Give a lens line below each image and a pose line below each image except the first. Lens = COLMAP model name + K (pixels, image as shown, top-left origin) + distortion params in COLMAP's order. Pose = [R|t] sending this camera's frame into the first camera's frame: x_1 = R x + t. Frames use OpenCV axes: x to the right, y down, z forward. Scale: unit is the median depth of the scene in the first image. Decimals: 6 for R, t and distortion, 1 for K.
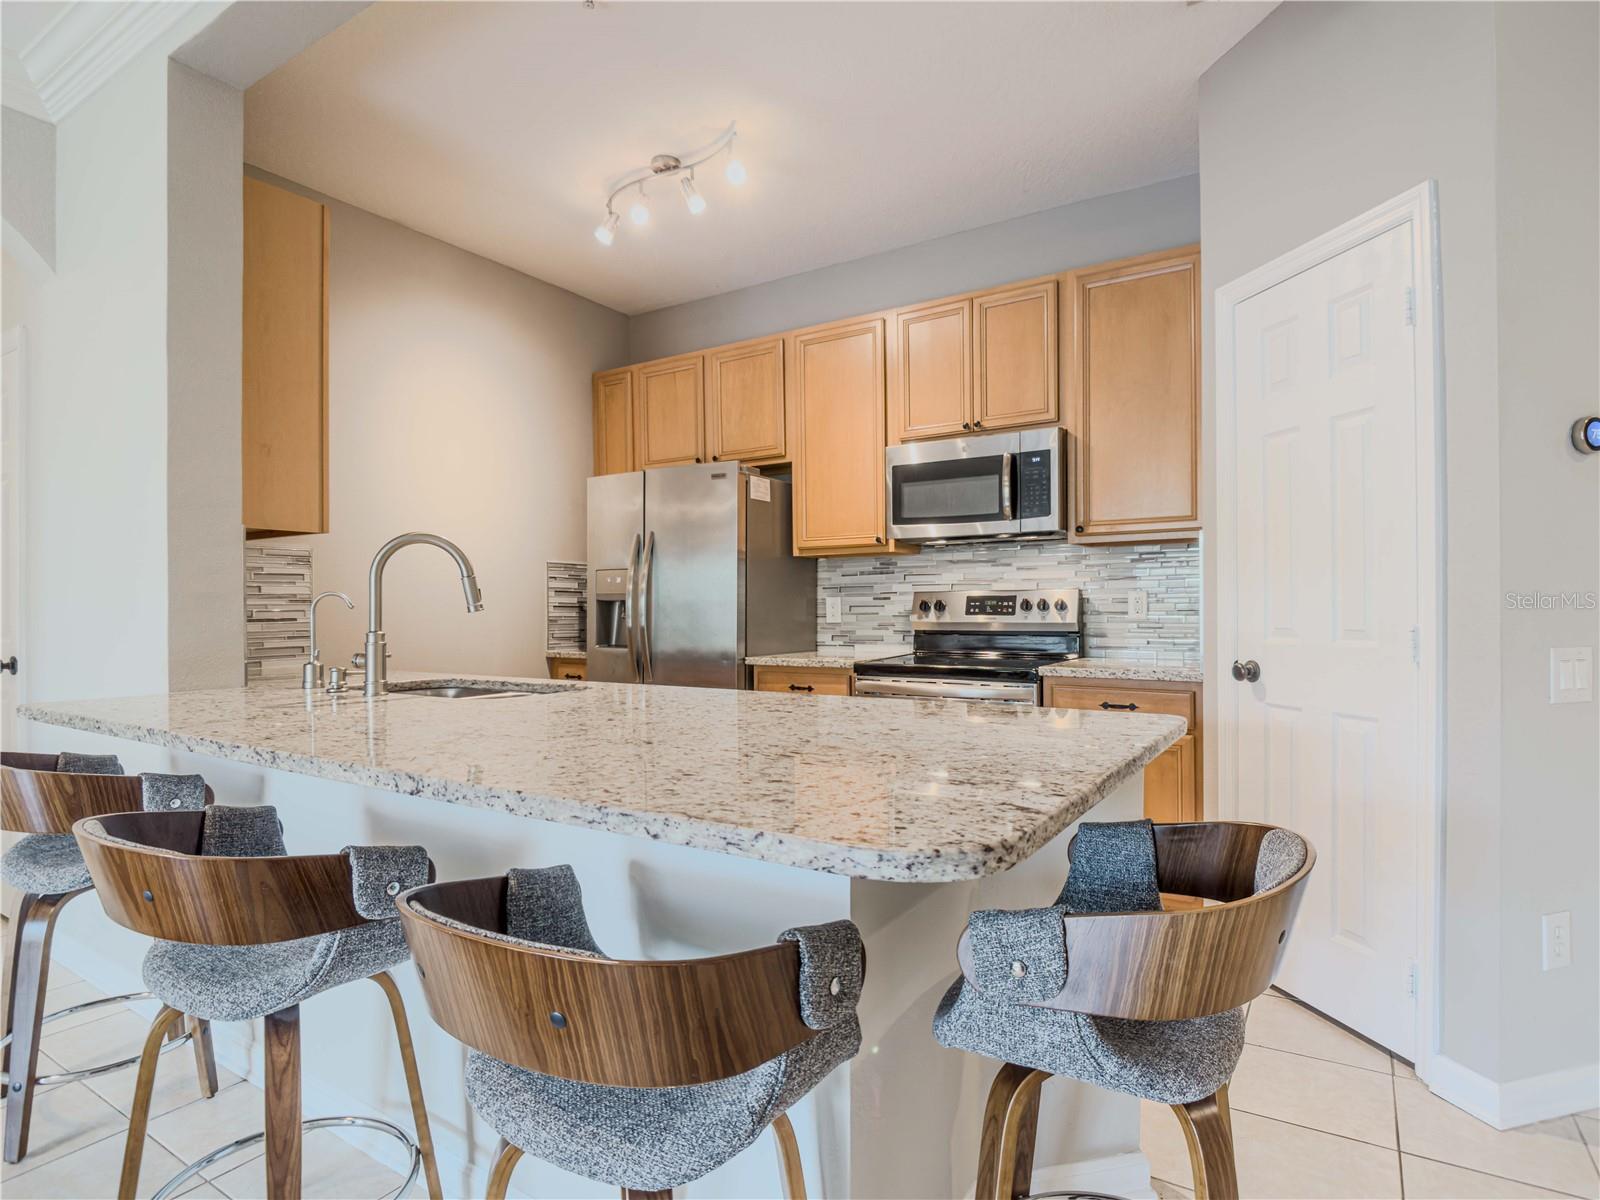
lens RADIAL K [[852.6, 0, 795.6], [0, 852.6, 618.7], [0, 0, 1]] dist [-0.036203, 0.008834]
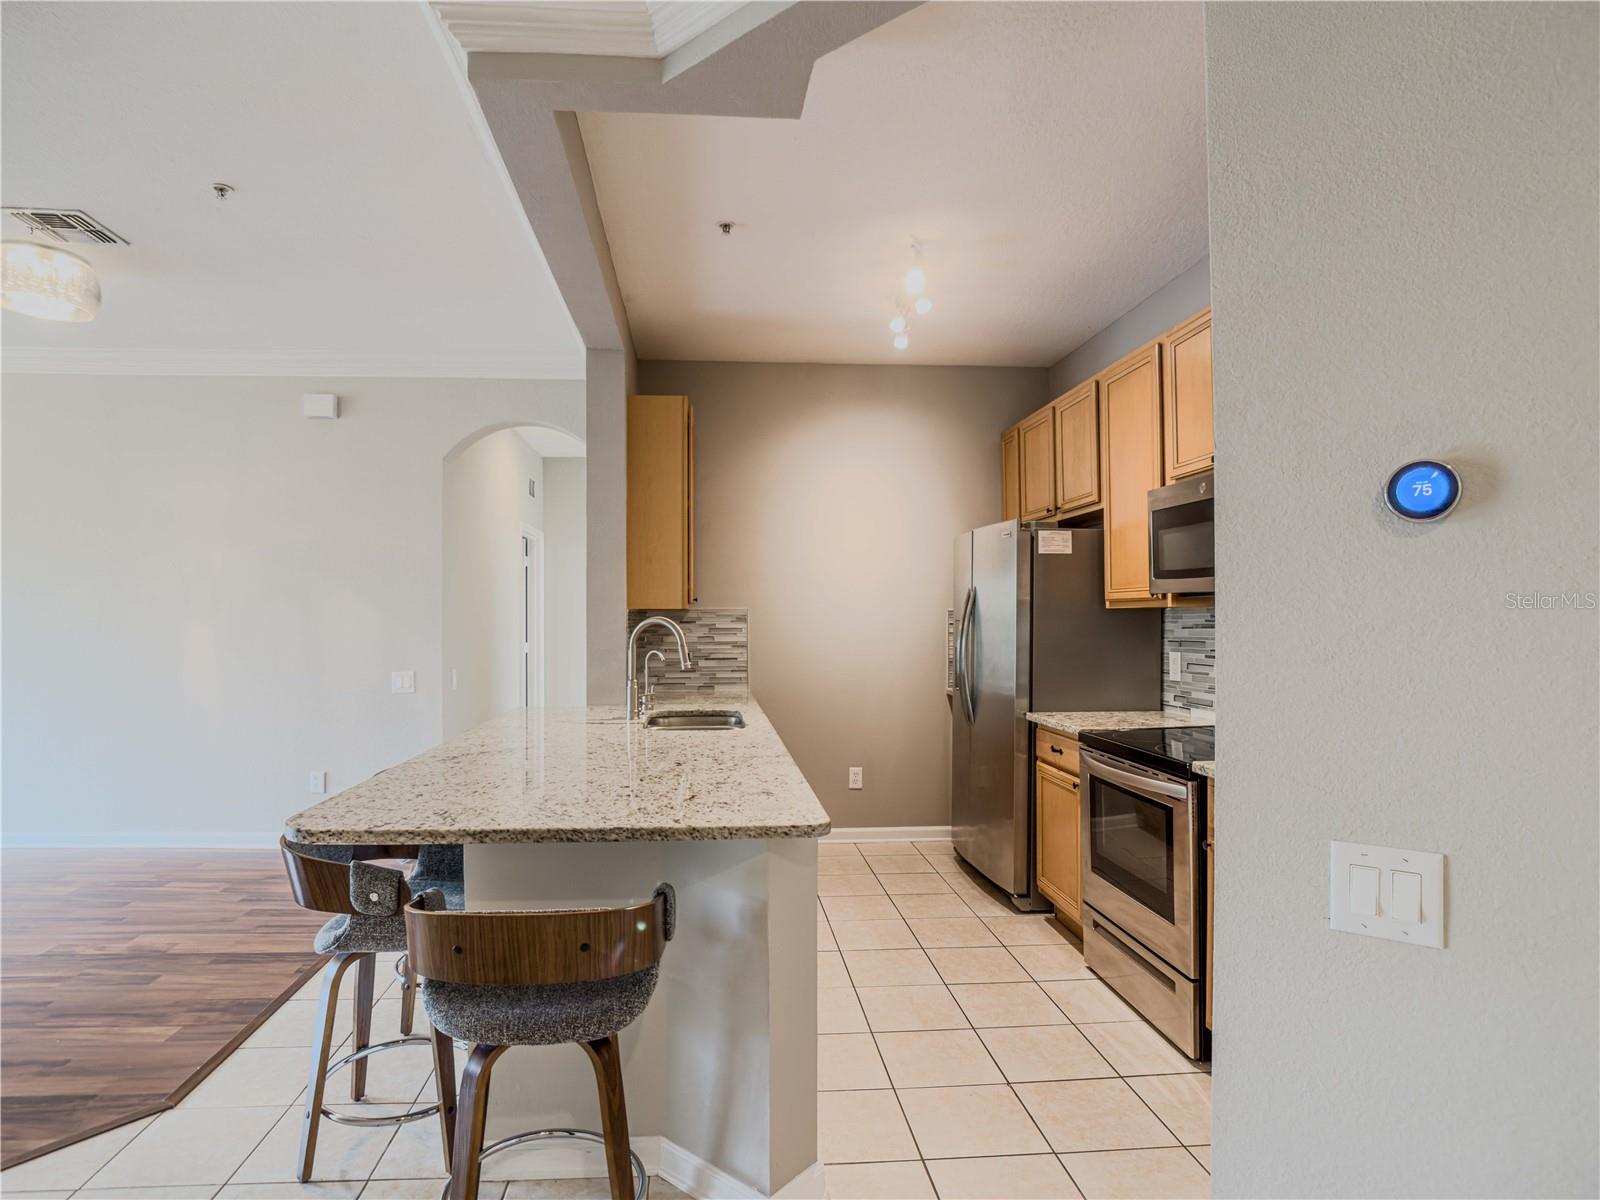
lens RADIAL K [[852.6, 0, 751.5], [0, 852.6, 599.9], [0, 0, 1]] dist [-0.036203, 0.008834]
pose [[0.586947, -0.011600, -0.809543, 0.576443], [-0.013205, 0.999627, -0.023898, -0.060851], [0.809518, 0.024717, 0.586575, 0.143767]]
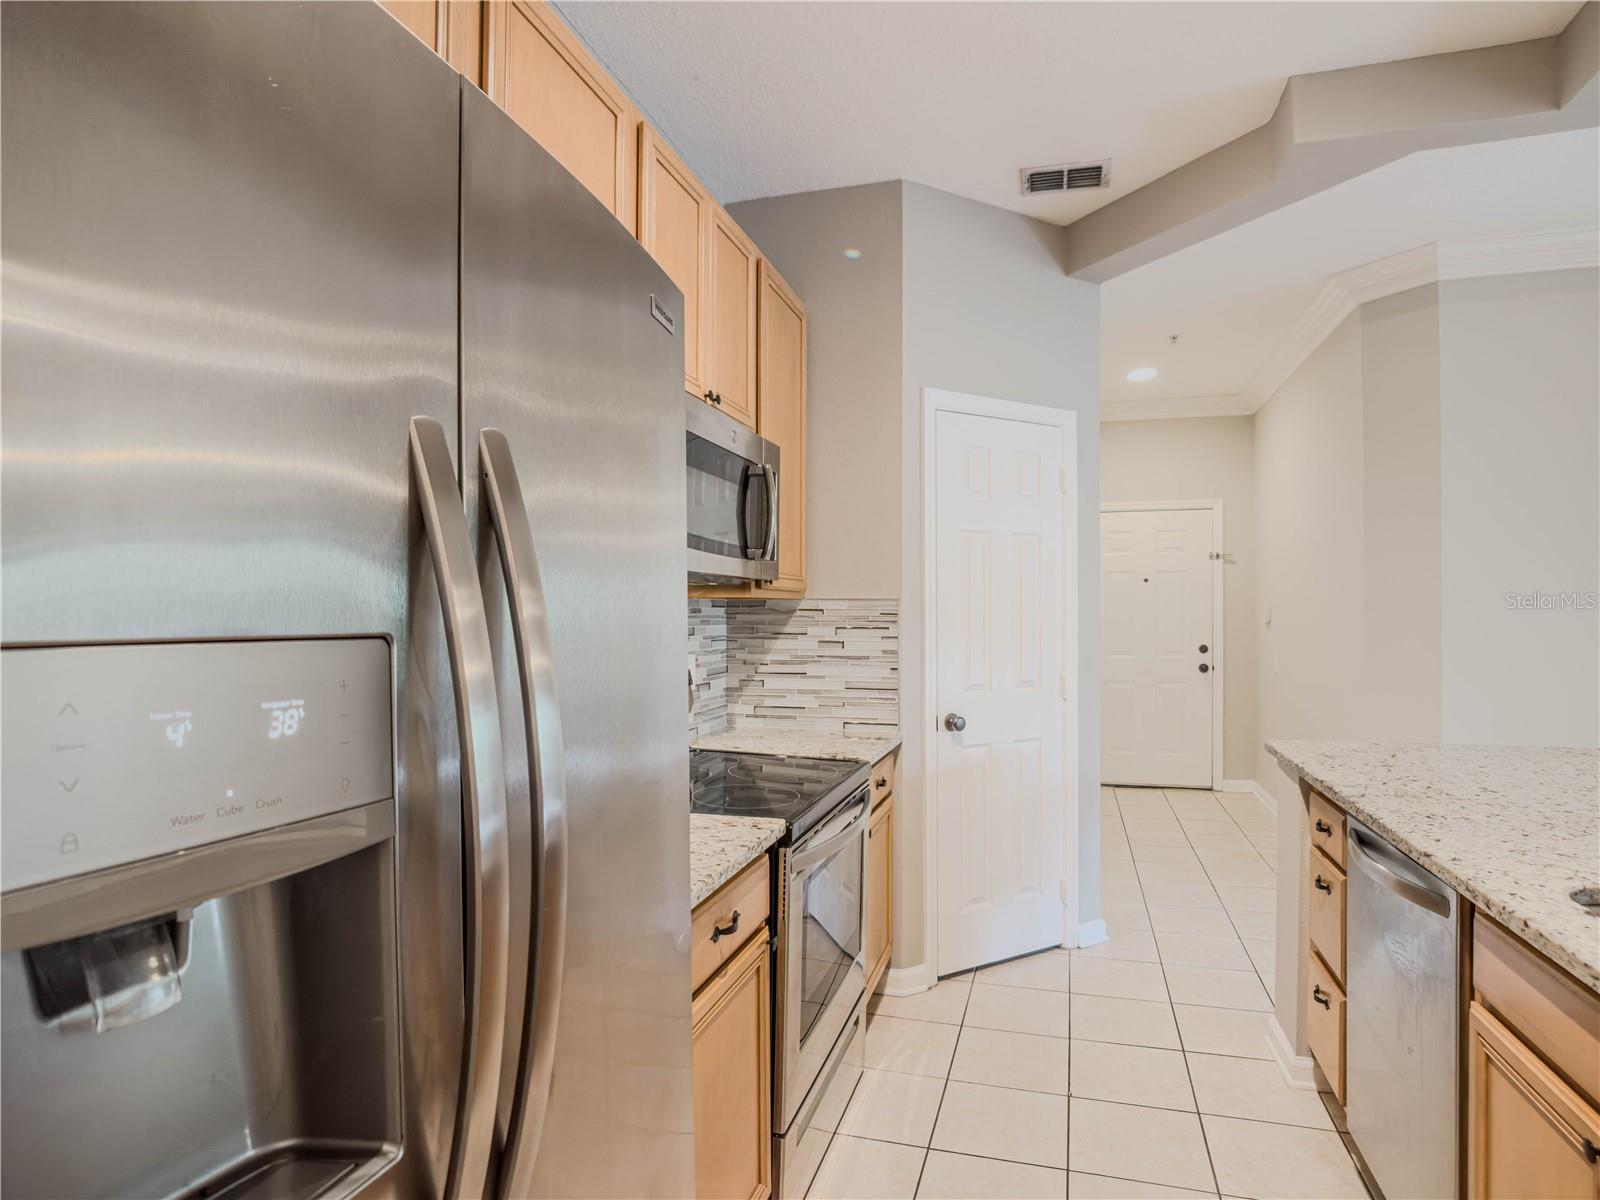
lens RADIAL K [[852.6, 0, 801.3], [0, 852.6, 604.0], [0, 0, 1]] dist [-0.036203, 0.008834]
pose [[-0.268557, 0.016896, 0.963115, -0.385955], [0.019435, 0.999738, -0.012119, -0.065042], [-0.963068, 0.015464, -0.268815, 1.049972]]
